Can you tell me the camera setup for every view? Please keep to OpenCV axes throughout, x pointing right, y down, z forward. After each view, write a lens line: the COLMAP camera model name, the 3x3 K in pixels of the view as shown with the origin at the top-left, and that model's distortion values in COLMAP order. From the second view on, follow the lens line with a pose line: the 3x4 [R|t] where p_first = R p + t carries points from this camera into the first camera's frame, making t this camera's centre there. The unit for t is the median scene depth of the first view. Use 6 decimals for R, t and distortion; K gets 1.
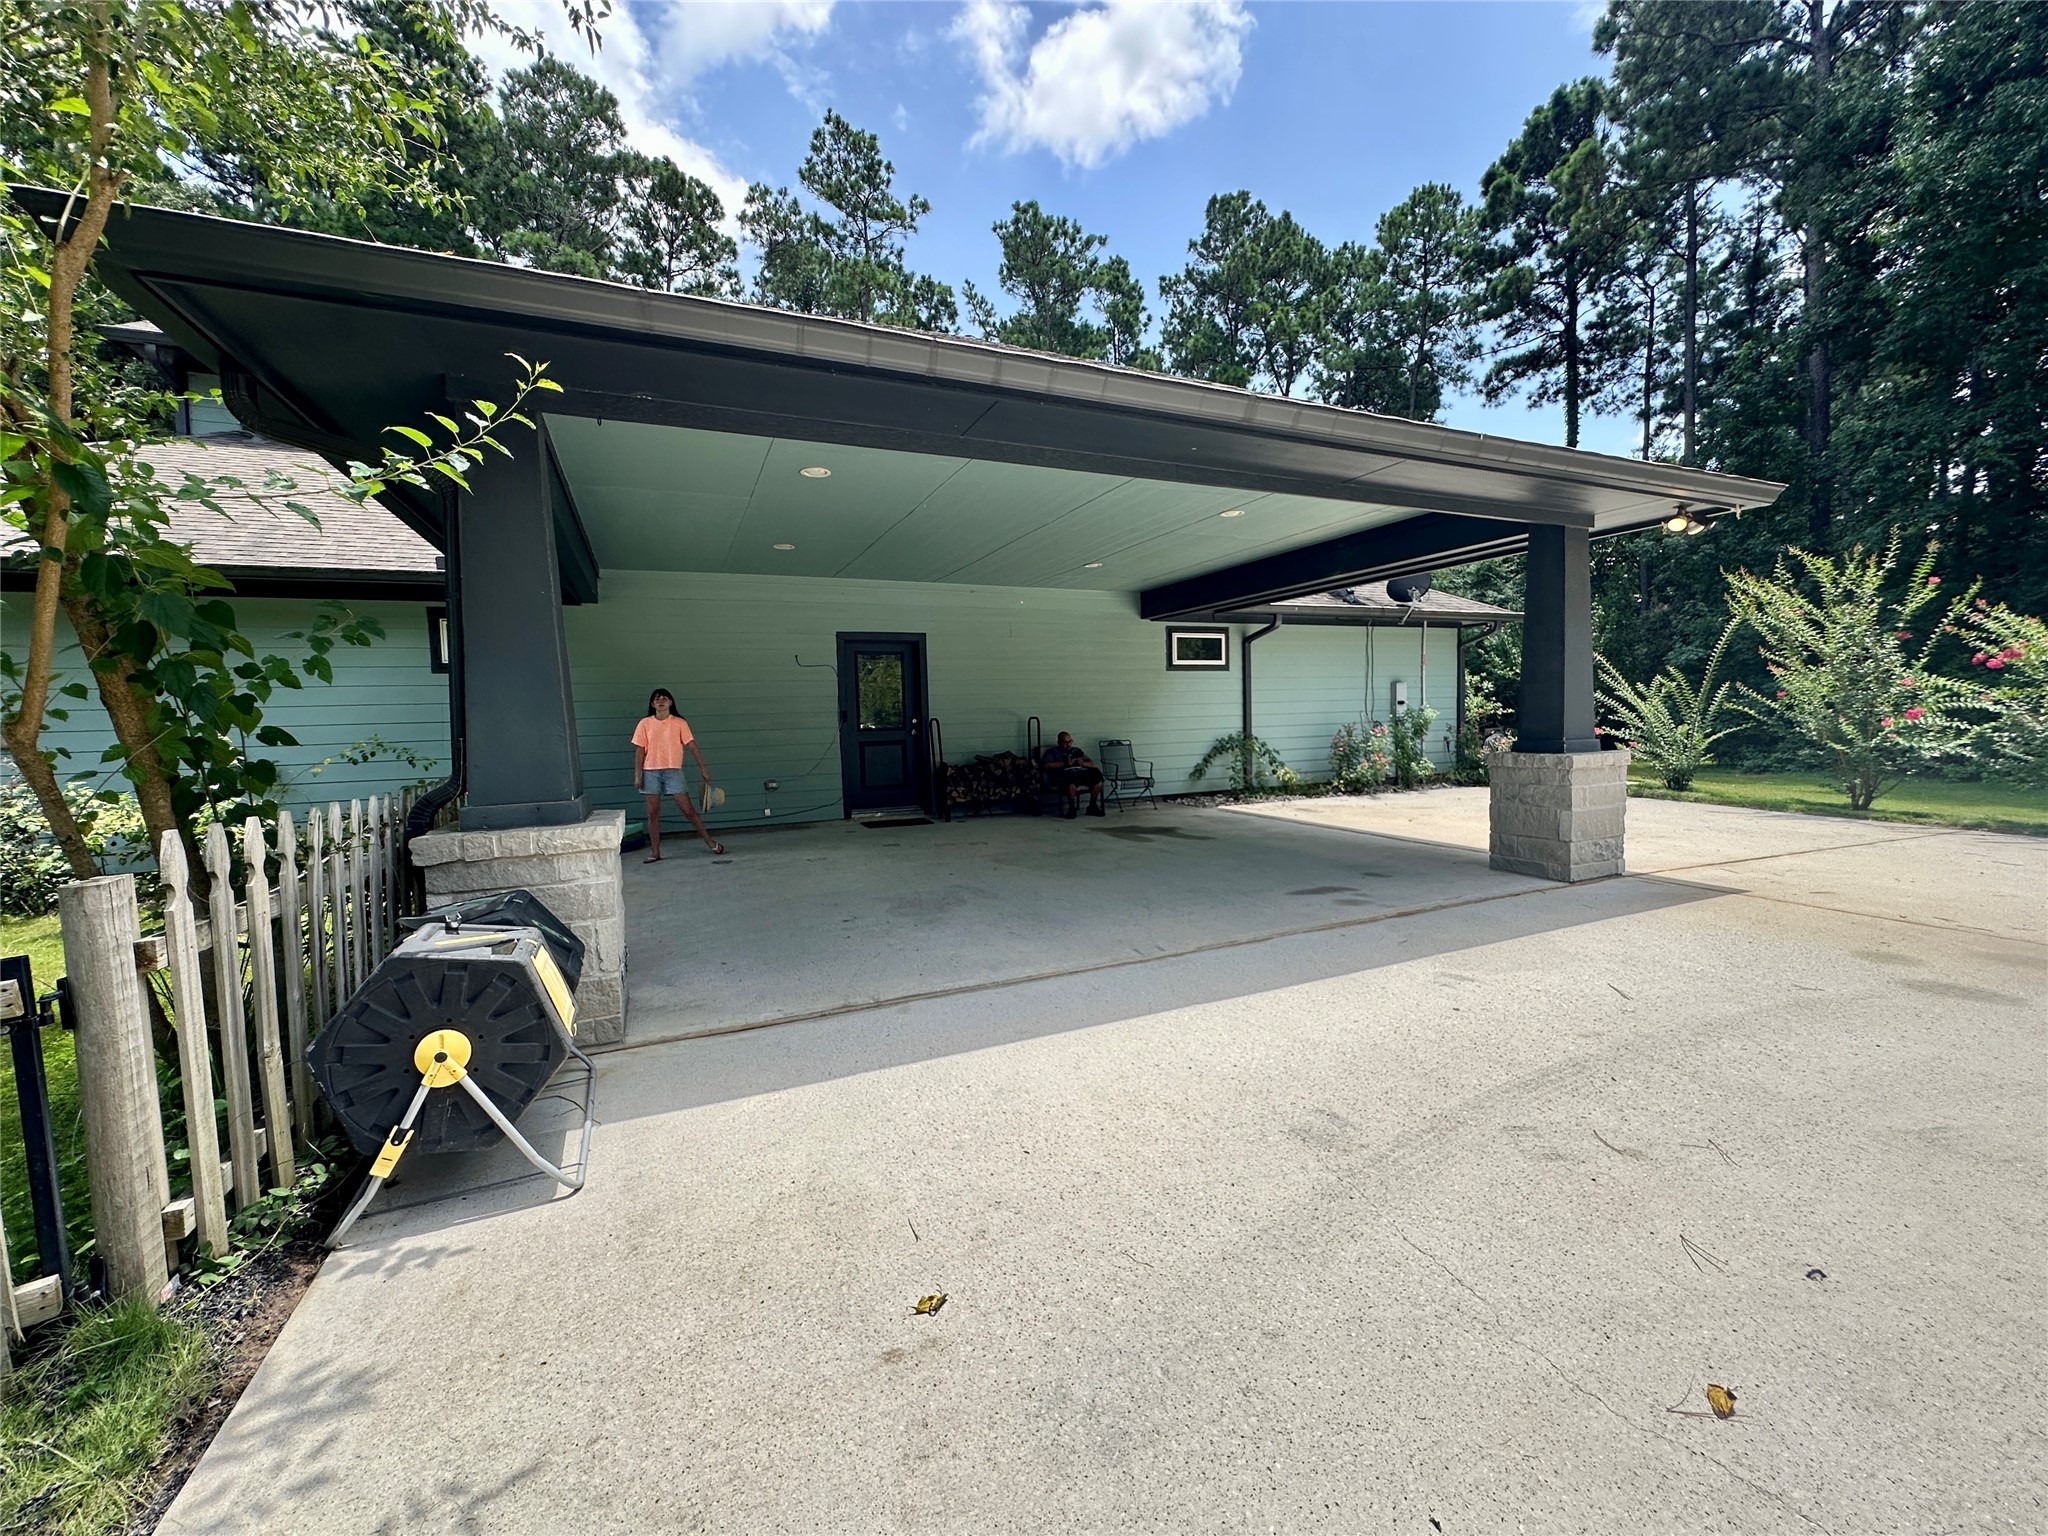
lens RADIAL K [[825.1, 0, 1024.4], [0, 825.1, 768.6], [0, 0, 1]] dist [0.005864, 0.000254]
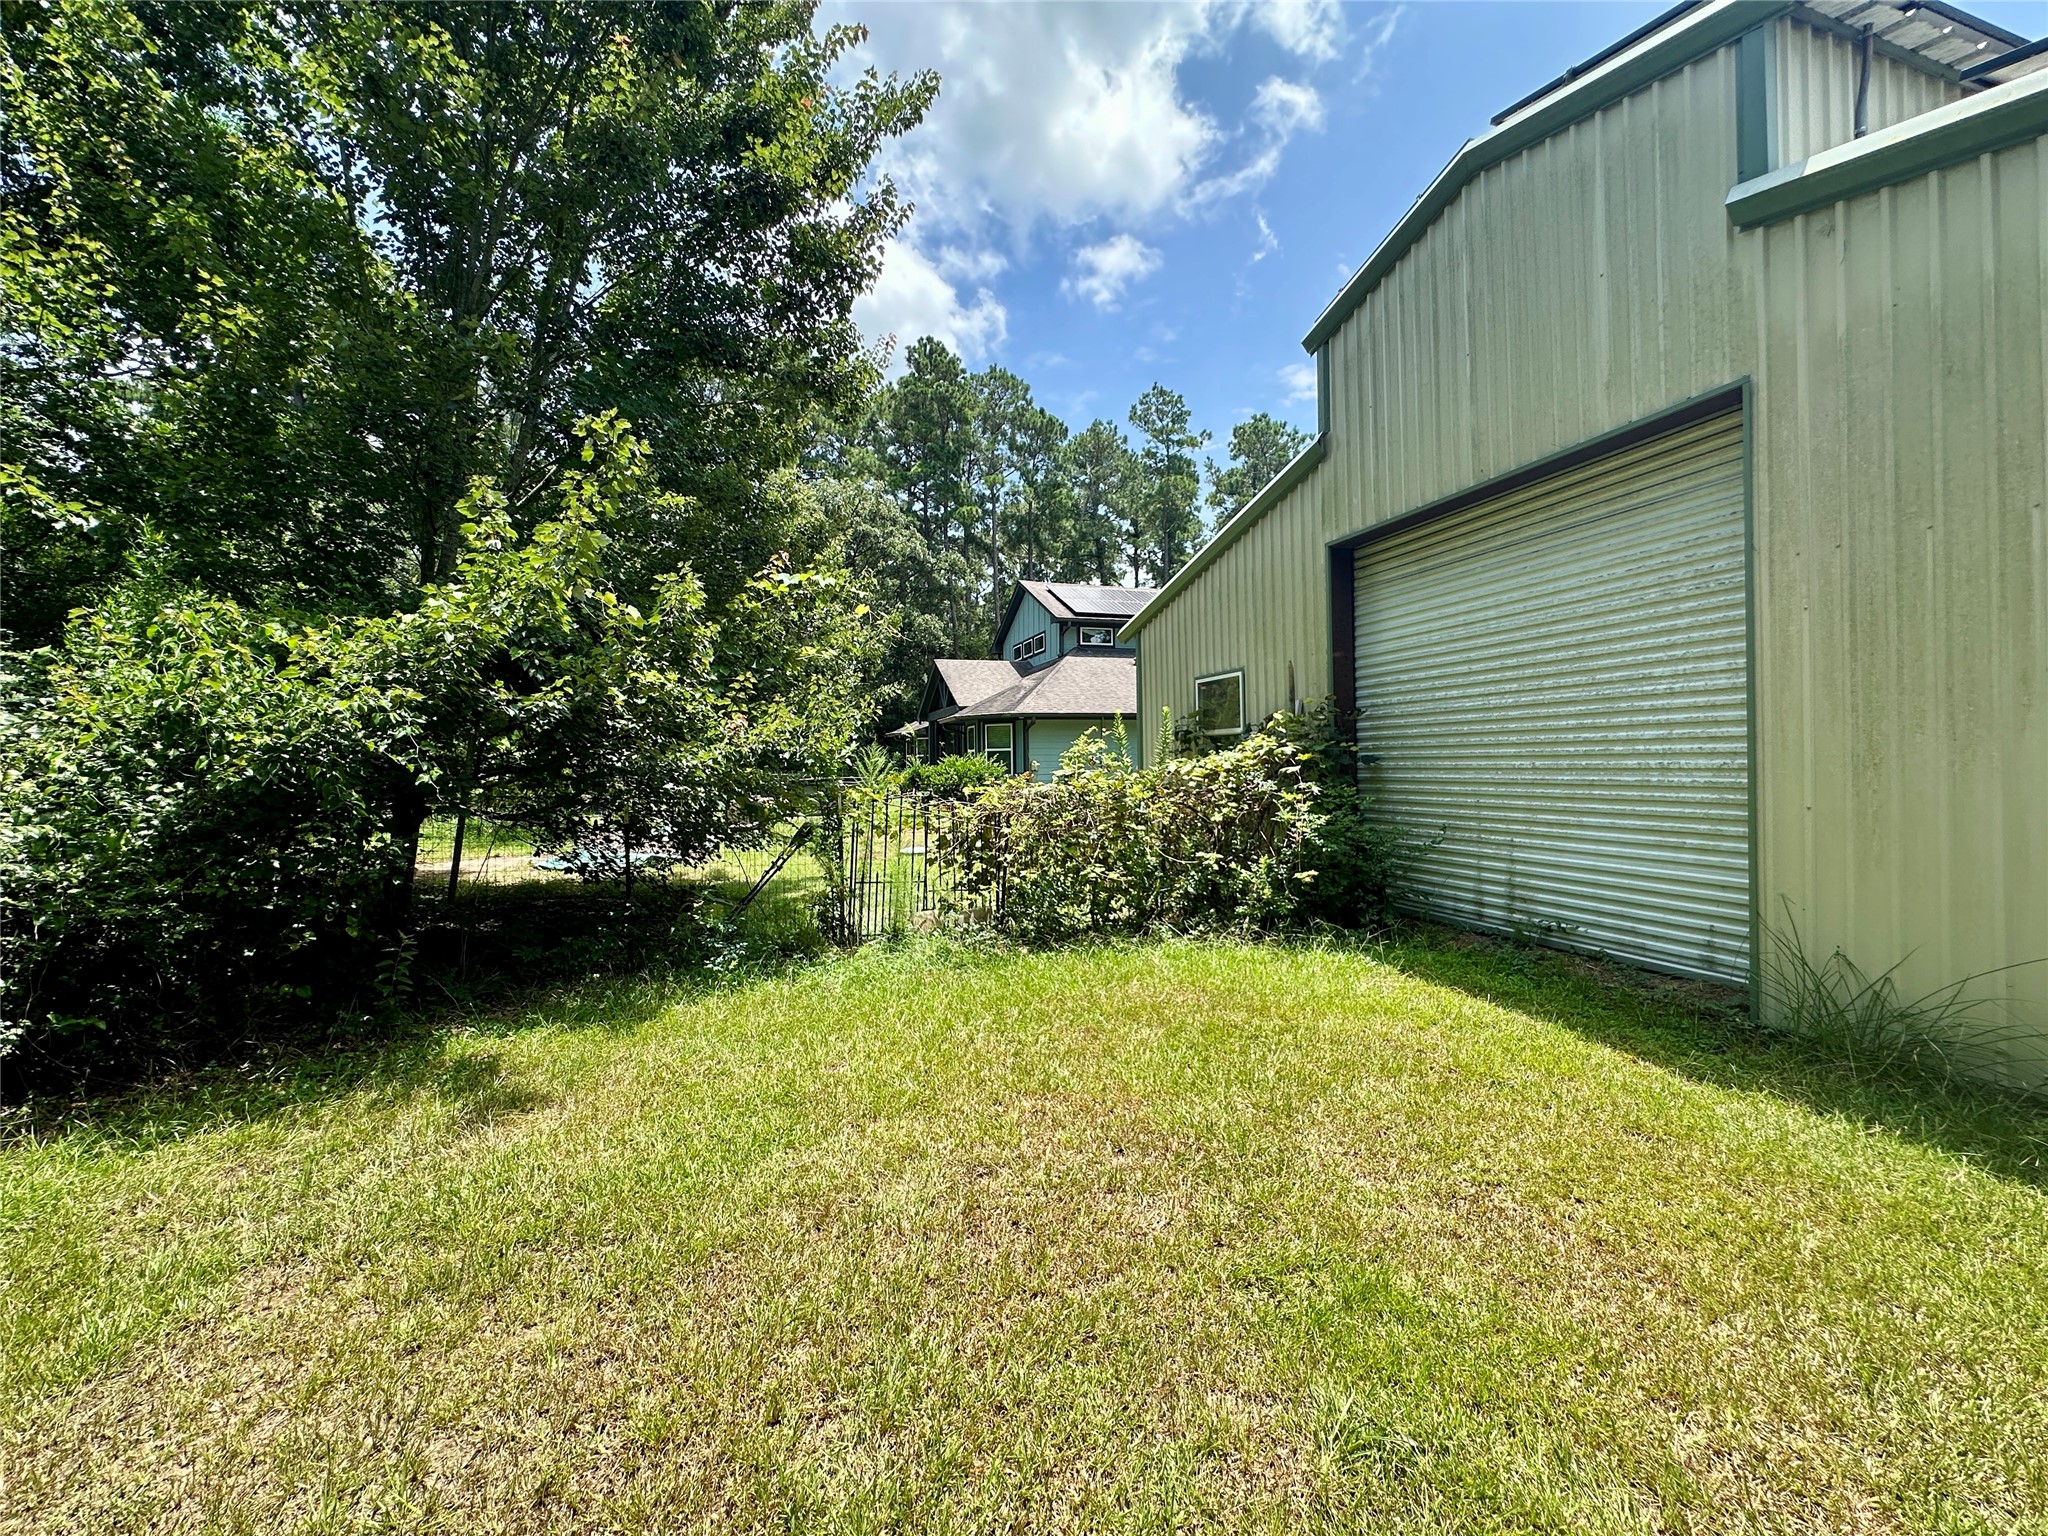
lens RADIAL K [[825.1, 0, 1024.4], [0, 825.1, 765.1], [0, 0, 1]] dist [0.005864, 0.000254]
pose [[0.994043, 0.006924, -0.108768, -0.272448], [-0.013491, 0.998121, -0.059762, 0.042554], [0.108149, 0.060874, 0.992269, -0.516625]]
